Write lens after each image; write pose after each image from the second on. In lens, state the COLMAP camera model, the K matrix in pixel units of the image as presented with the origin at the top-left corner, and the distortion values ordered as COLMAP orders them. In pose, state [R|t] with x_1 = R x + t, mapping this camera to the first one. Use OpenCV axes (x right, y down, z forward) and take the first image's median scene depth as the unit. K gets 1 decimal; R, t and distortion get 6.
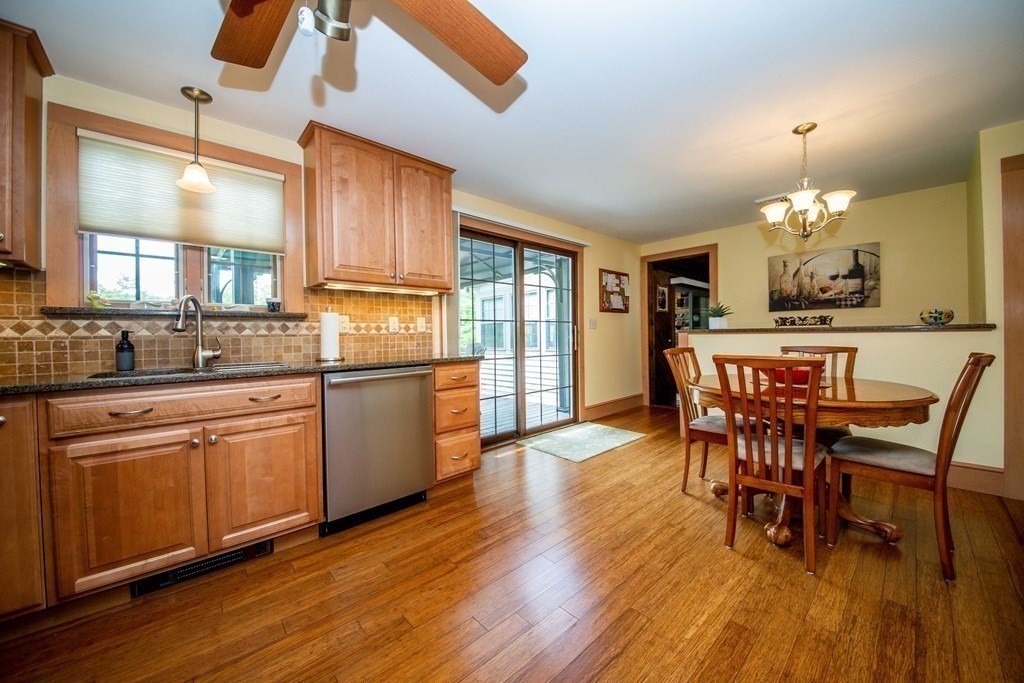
lens RADIAL K [[363.3, 0, 522.6], [0, 363.3, 340.3], [0, 0, 1]] dist [0.009977, -0.015042]
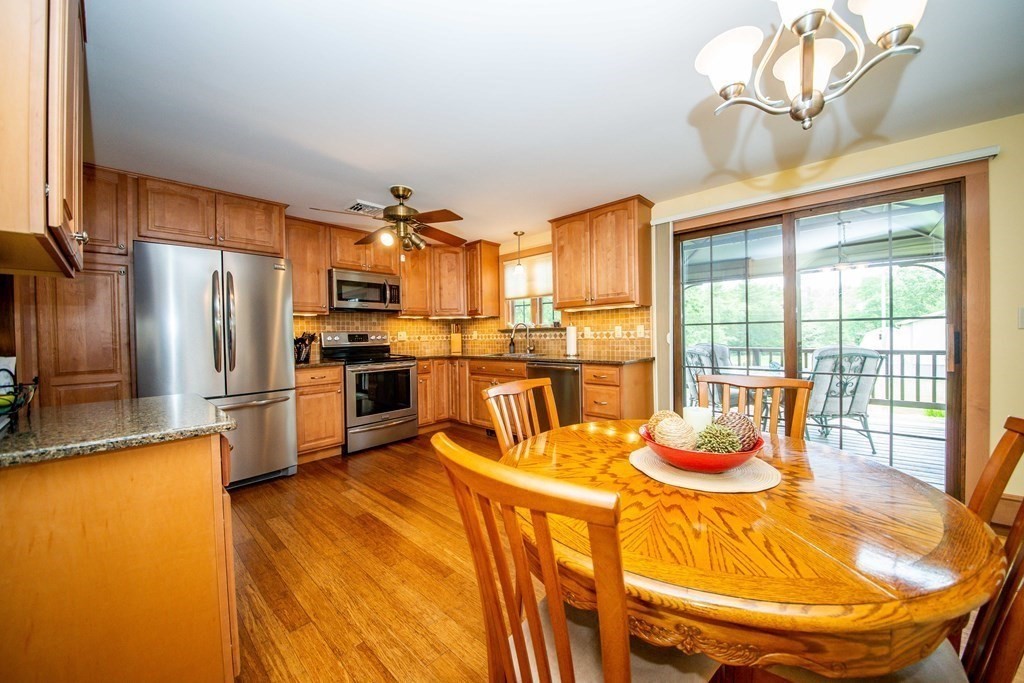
lens RADIAL K [[361.3, 0, 523.5], [0, 361.3, 339.1], [0, 0, 1]] dist [0.022633, -0.021080]
pose [[0.095187, 0.024600, -0.995155, 1.098700], [0.001606, 0.999690, 0.024865, -0.060415], [0.995458, -0.003965, 0.095118, 0.646790]]
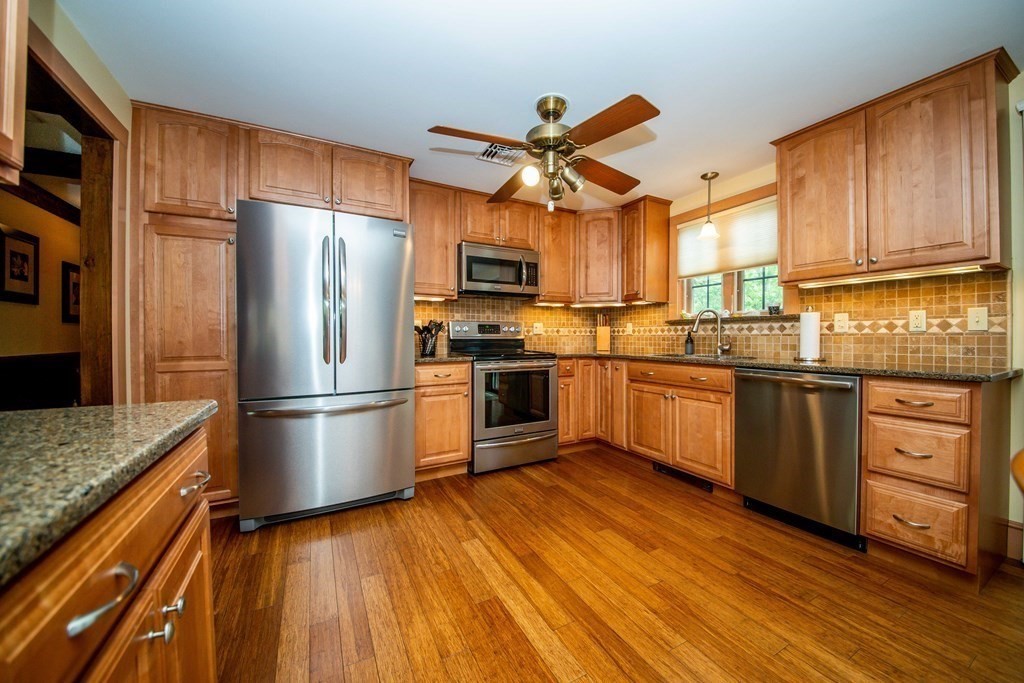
lens RADIAL K [[373.6, 0, 523.2], [0, 373.6, 339.2], [0, 0, 1]] dist [0.015396, -0.016776]
pose [[-0.239872, 0.022038, -0.970554, 0.669123], [-0.010341, 0.999628, 0.025254, -0.020945], [0.970750, 0.016094, -0.239554, 0.501082]]
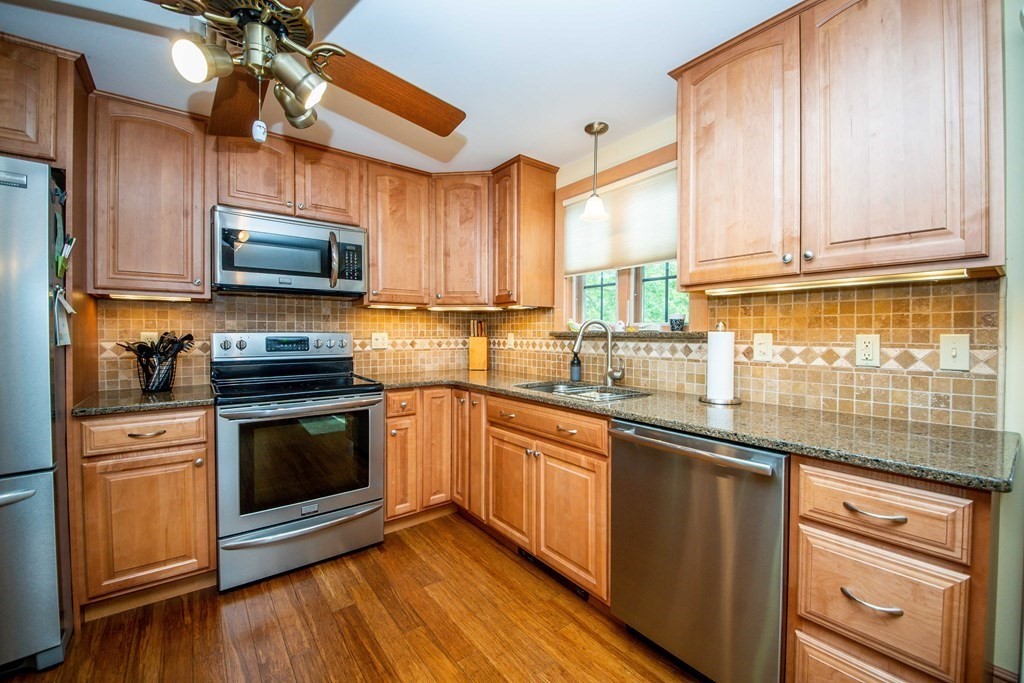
lens RADIAL K [[412.8, 0, 521.9], [0, 412.8, 339.0], [0, 0, 1]] dist [0.027182, -0.024733]
pose [[-0.080567, 0.030043, -0.996296, 0.272141], [-0.016140, 0.999375, 0.031441, -0.081405], [0.996619, 0.018613, -0.080031, 0.713329]]
